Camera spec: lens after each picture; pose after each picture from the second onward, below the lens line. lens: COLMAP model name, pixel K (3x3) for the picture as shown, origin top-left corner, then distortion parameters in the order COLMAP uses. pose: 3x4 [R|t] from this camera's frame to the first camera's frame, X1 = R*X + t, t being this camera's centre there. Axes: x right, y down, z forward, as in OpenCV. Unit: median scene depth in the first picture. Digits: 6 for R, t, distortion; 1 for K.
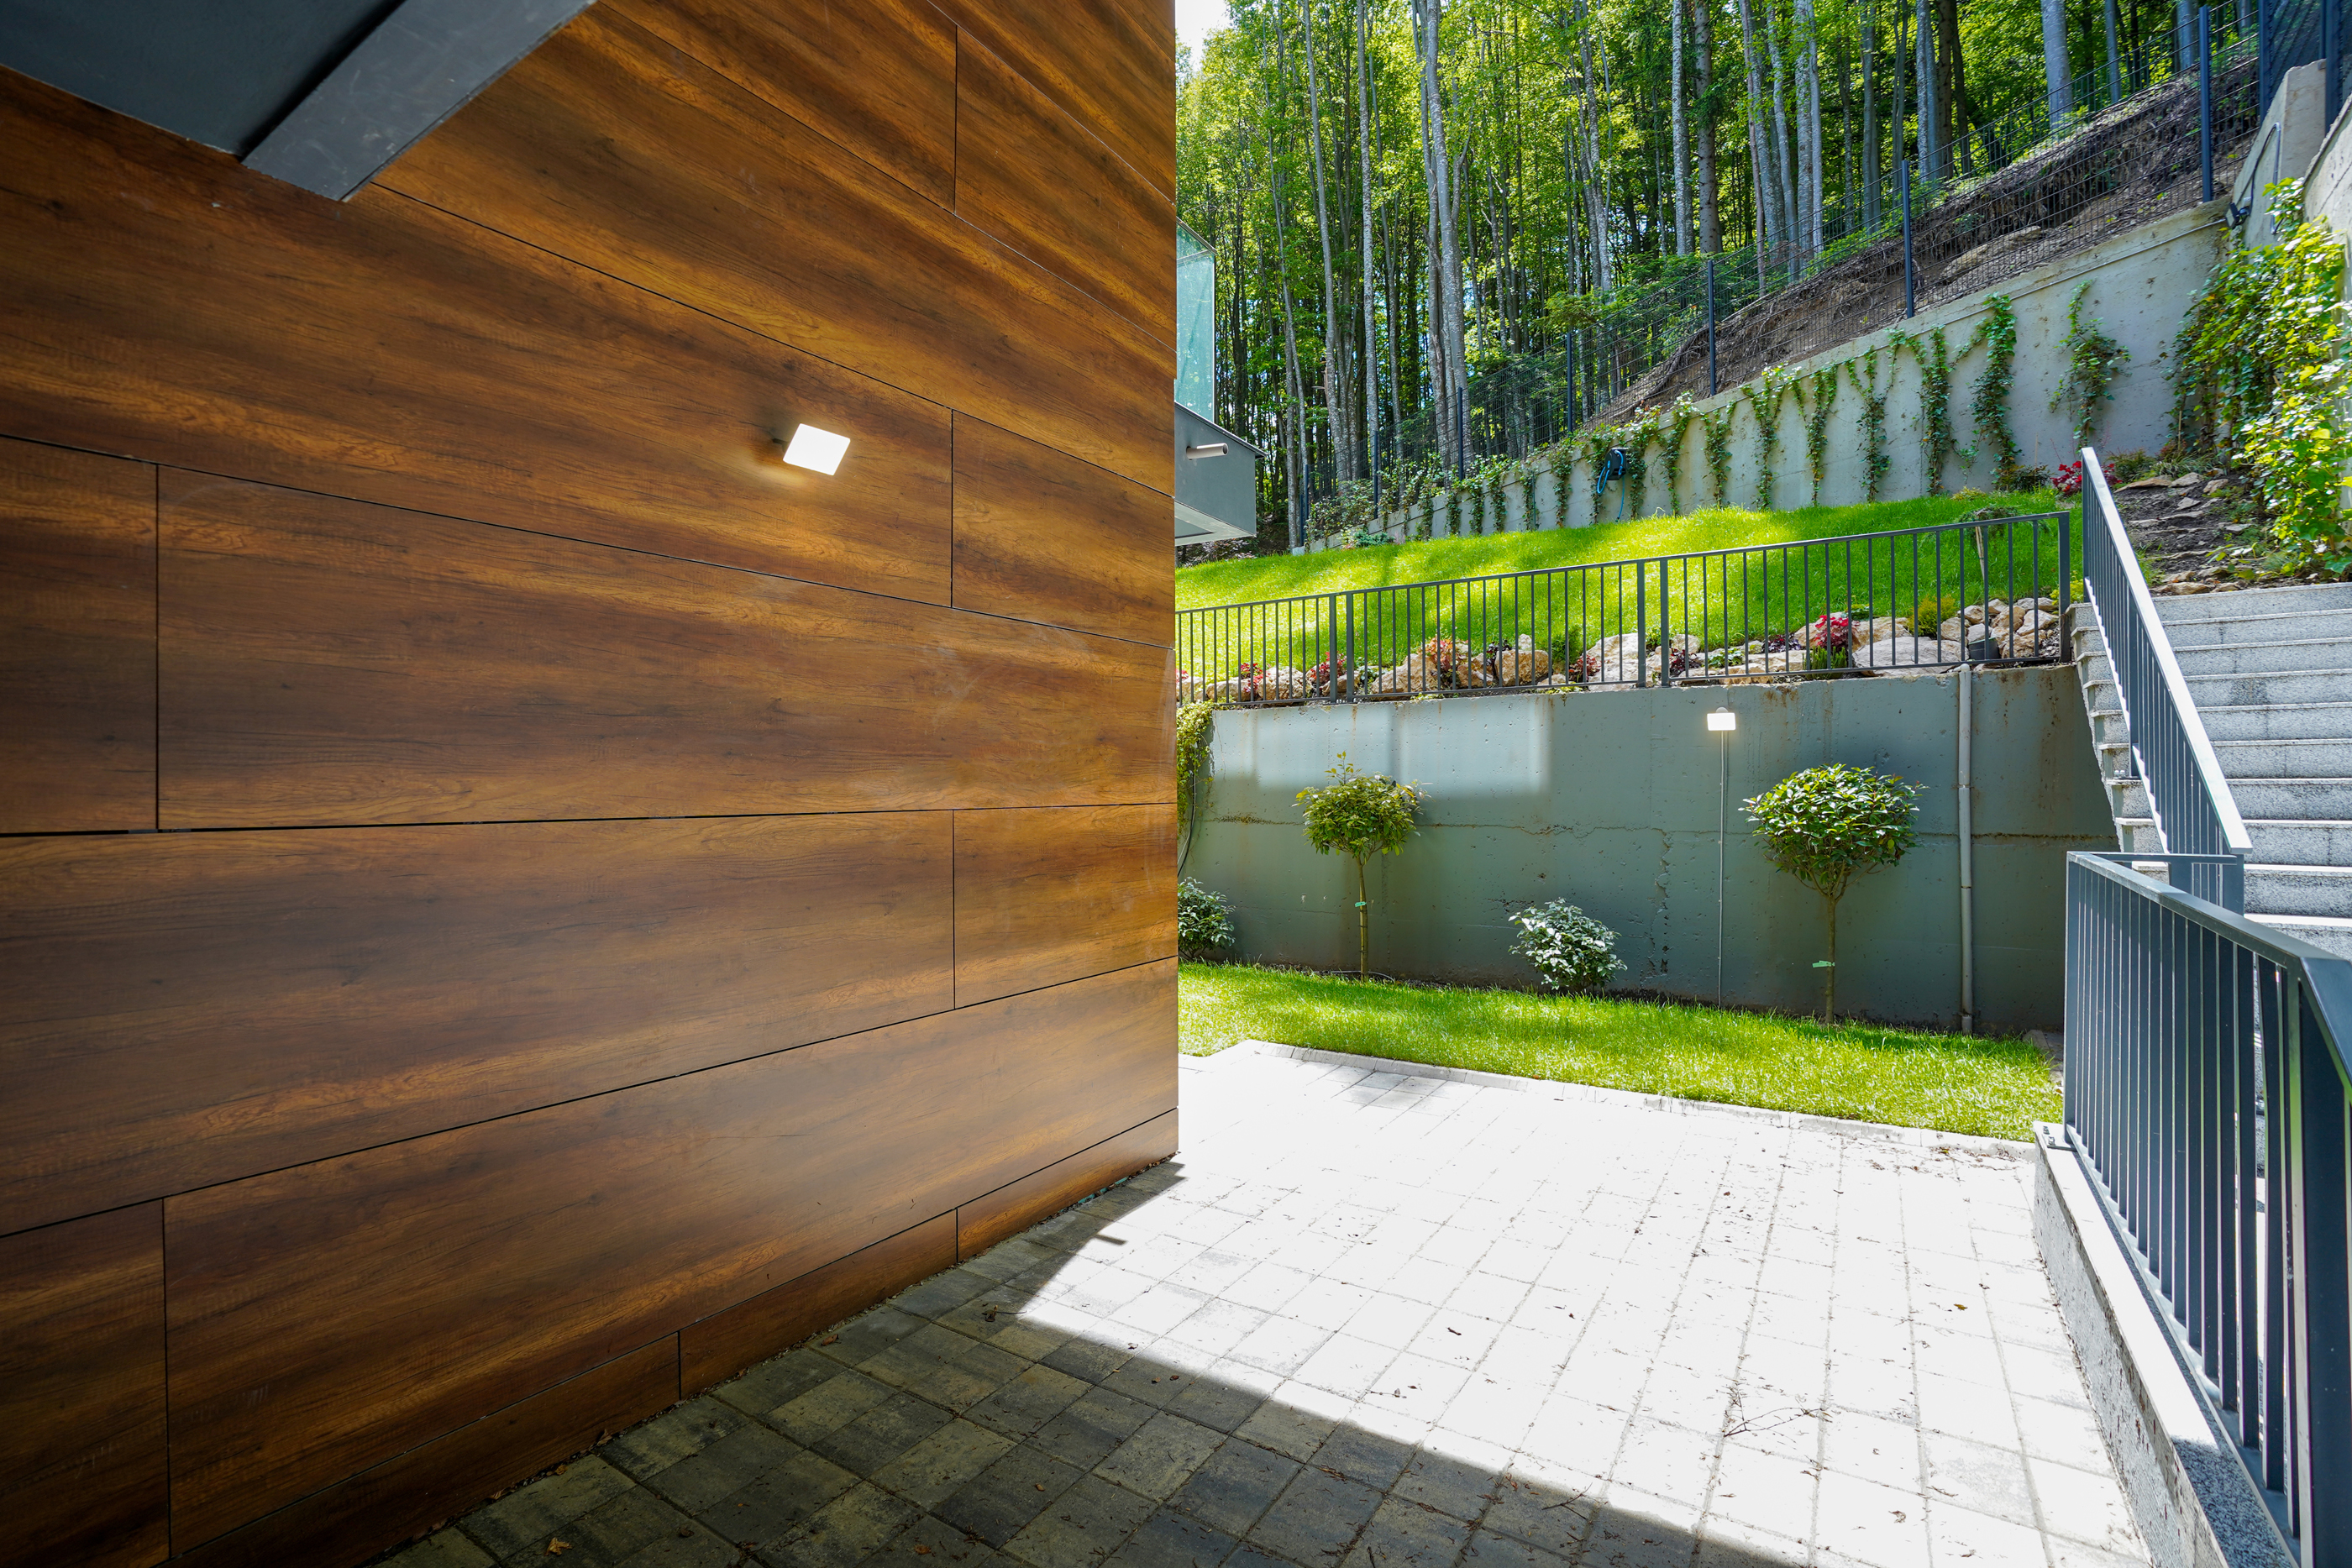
lens RADIAL K [[1084.6, 0, 1169.4], [0, 1084.6, 783.7], [0, 0, 1]] dist [-0.057559, 0.019326]
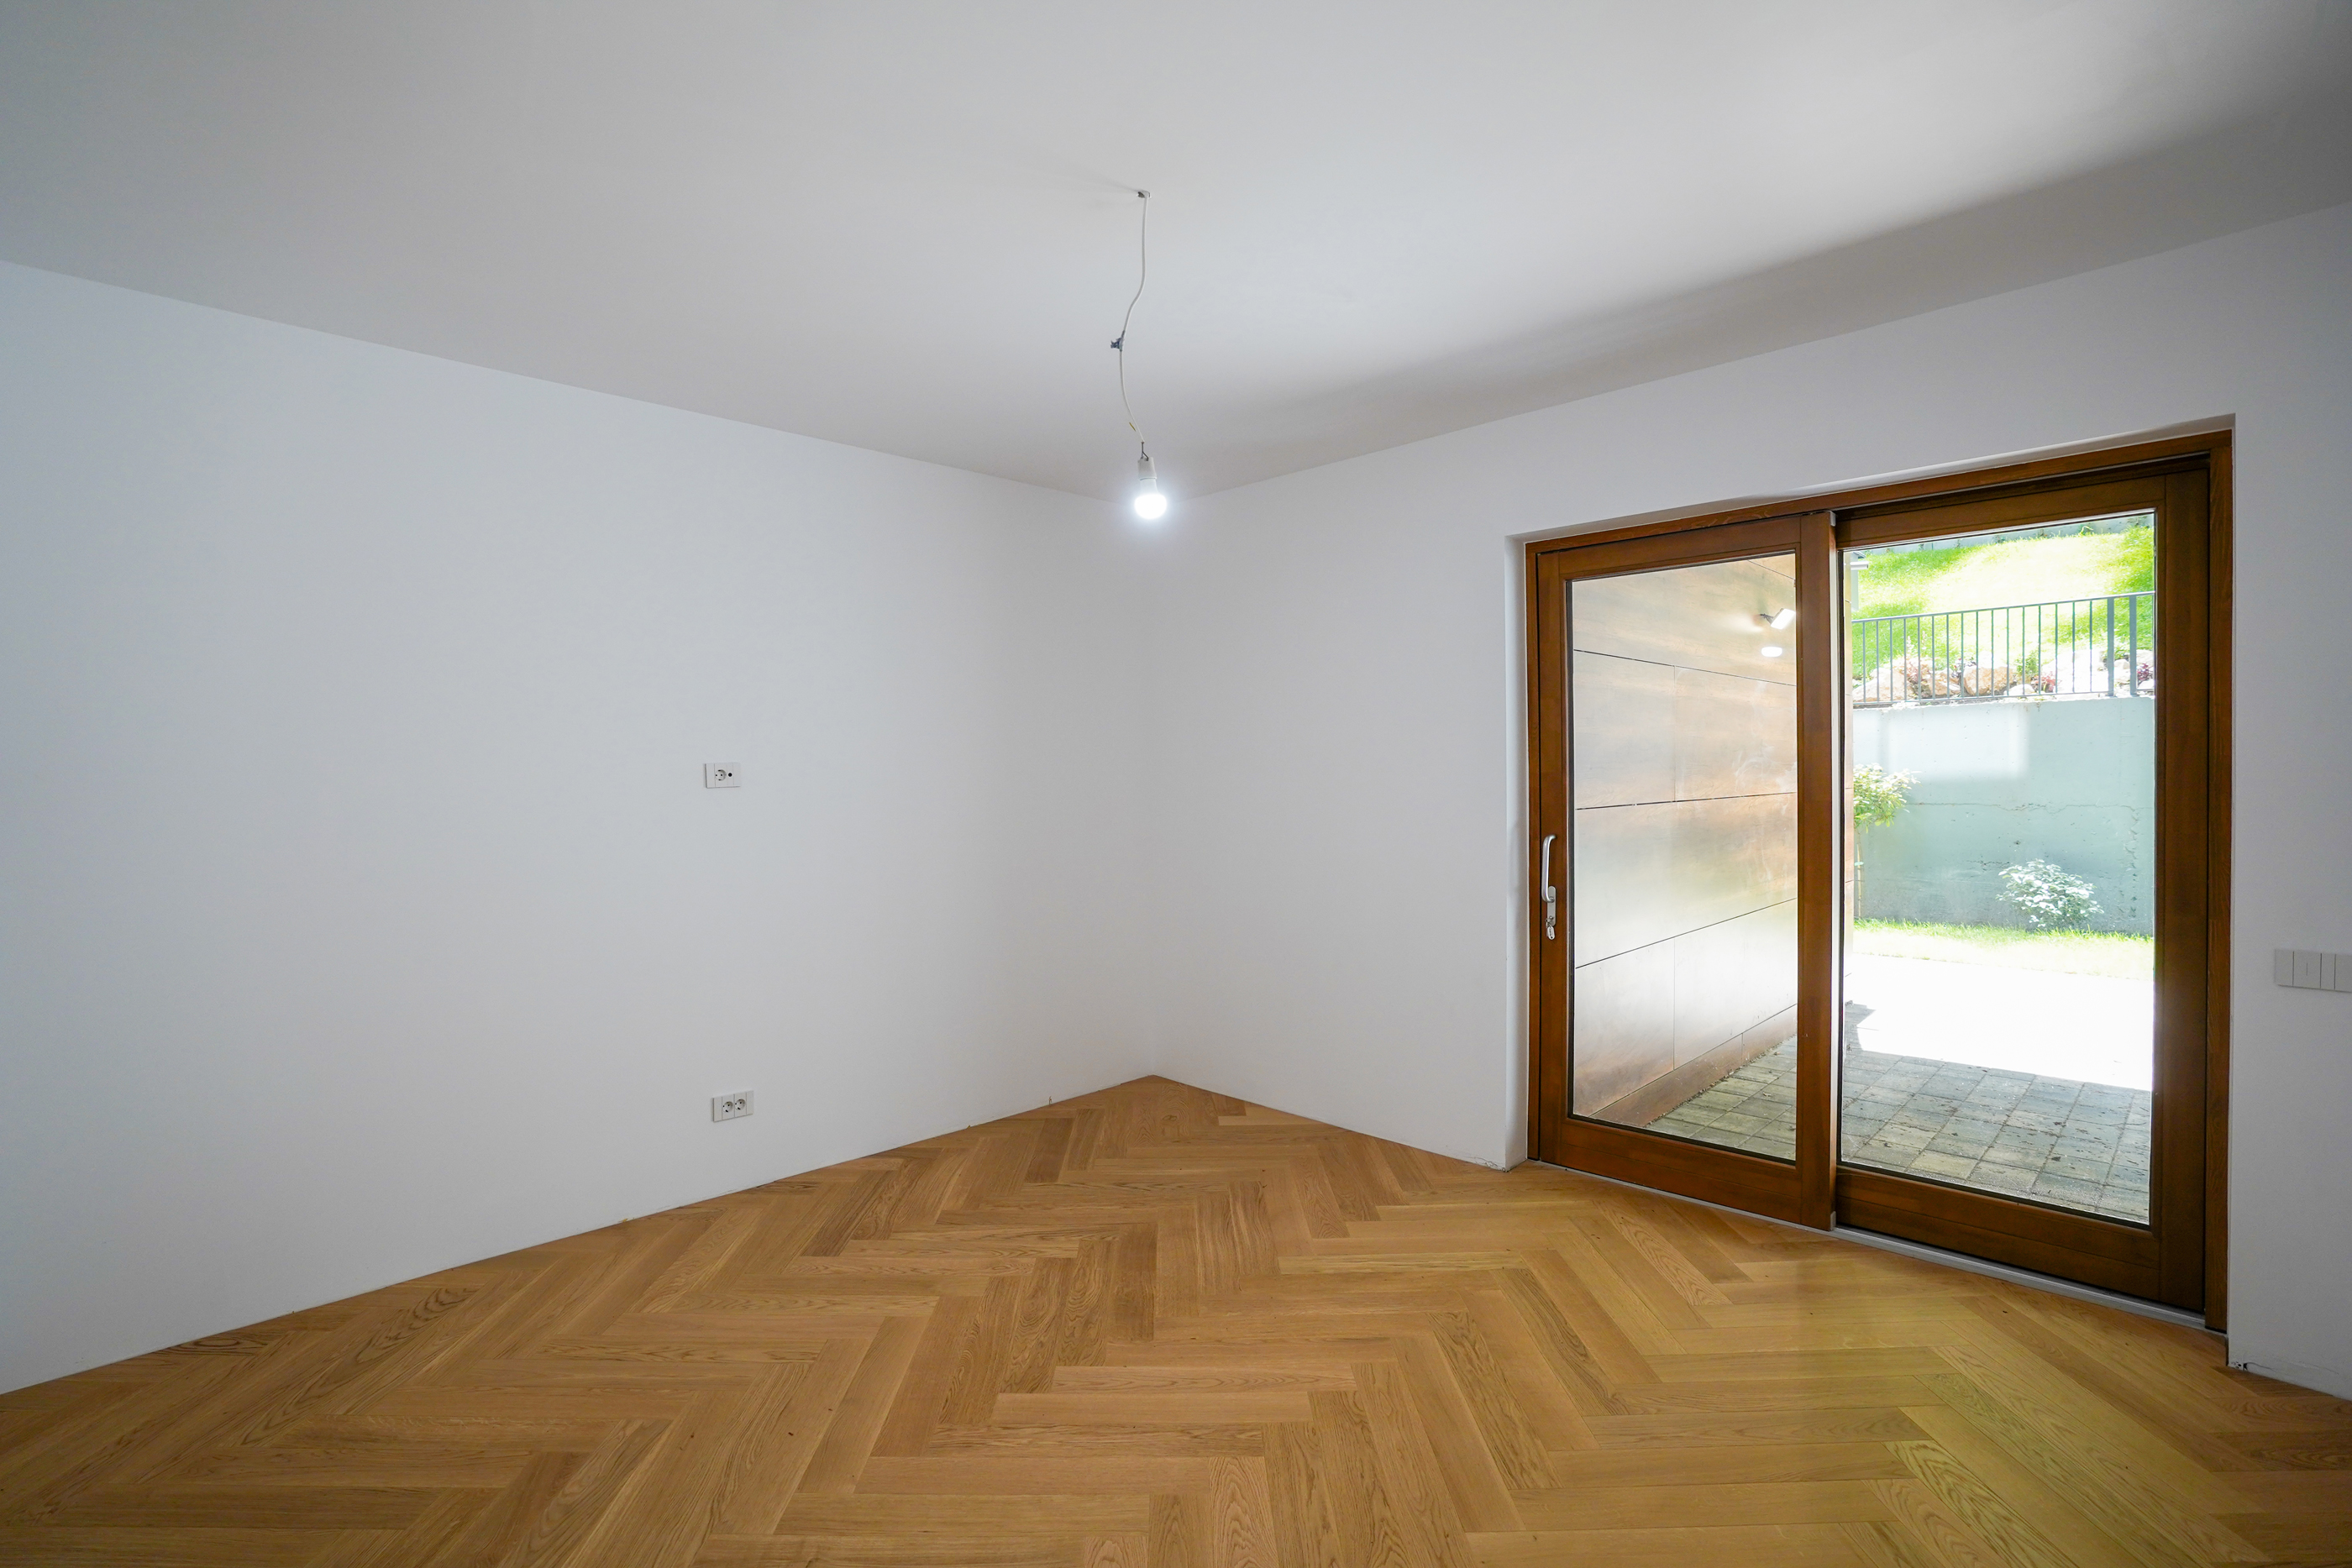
lens RADIAL K [[1084.6, 0, 1166.7], [0, 1084.6, 782.4], [0, 0, 1]] dist [-0.057559, 0.019326]
pose [[0.975934, -0.004692, -0.218015, -0.424199], [0.007529, 0.999897, 0.012186, -0.011640], [0.217936, -0.013534, 0.975869, -0.516556]]
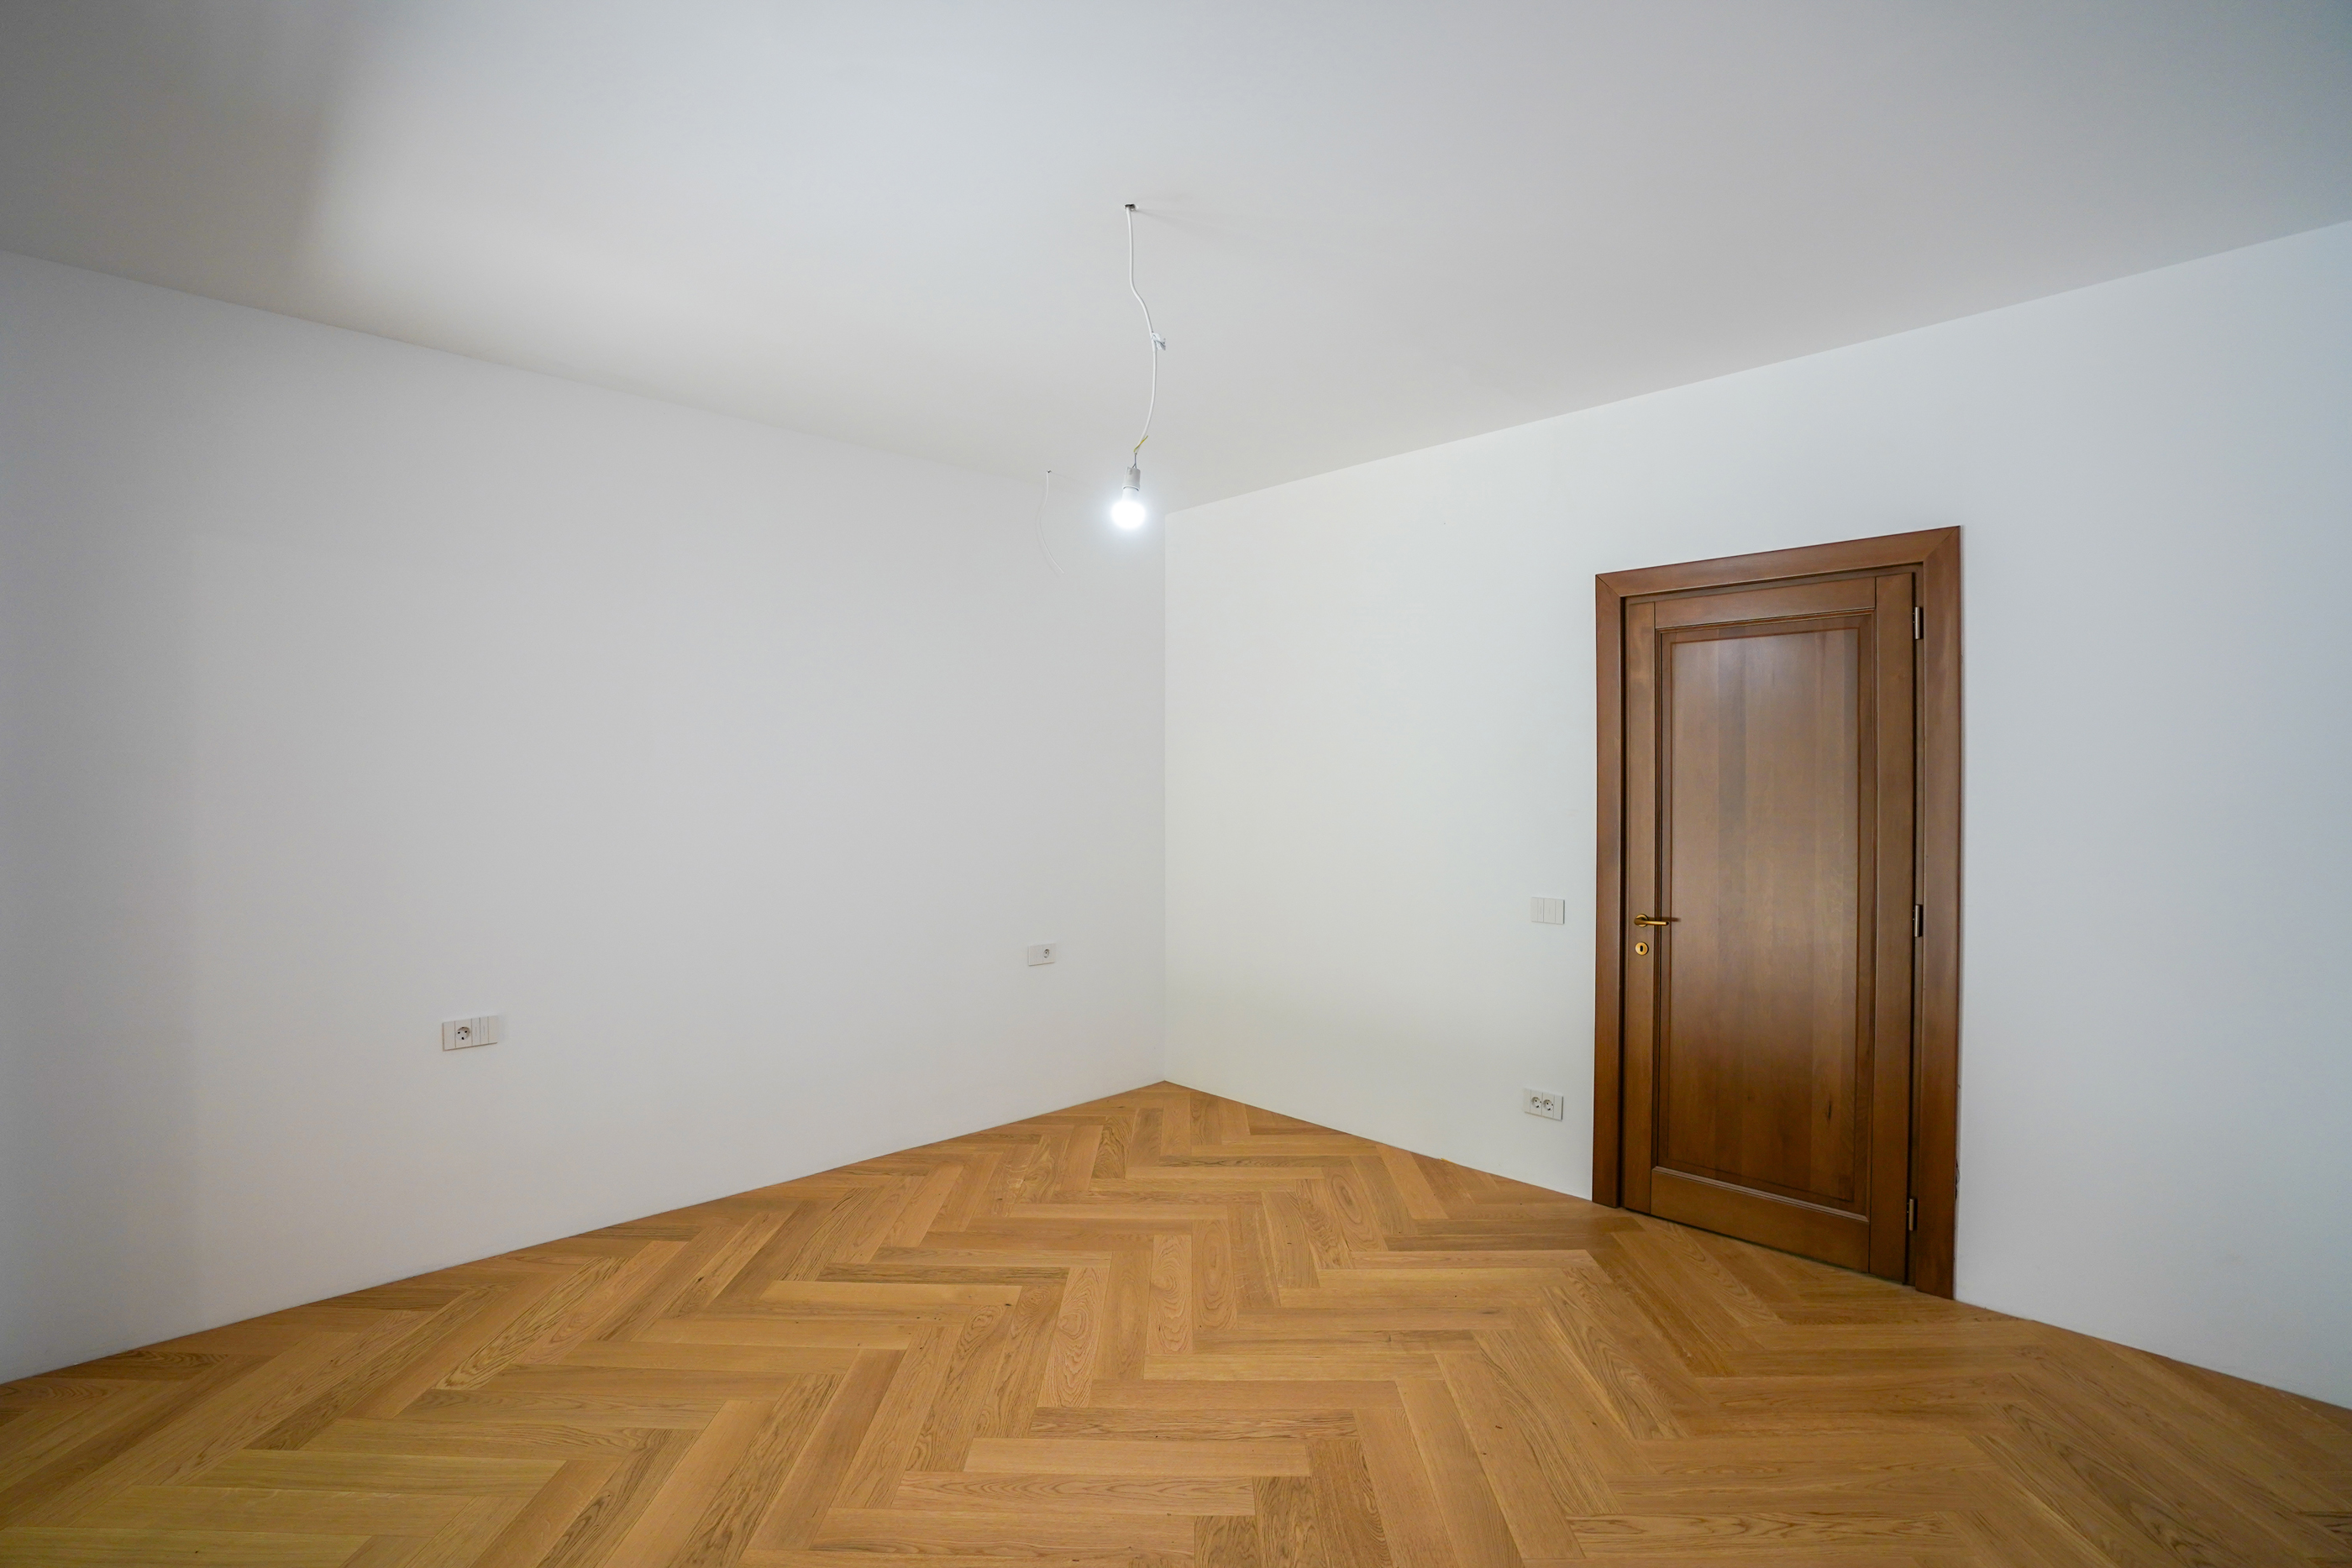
lens RADIAL K [[1084.6, 0, 1170.9], [0, 1084.6, 782.4], [0, 0, 1]] dist [-0.057559, 0.019326]
pose [[-0.973653, 0.002506, 0.228021, -0.593897], [0.002722, 0.999996, 0.000635, -0.007981], [-0.228019, 0.001239, -0.973656, 0.147996]]
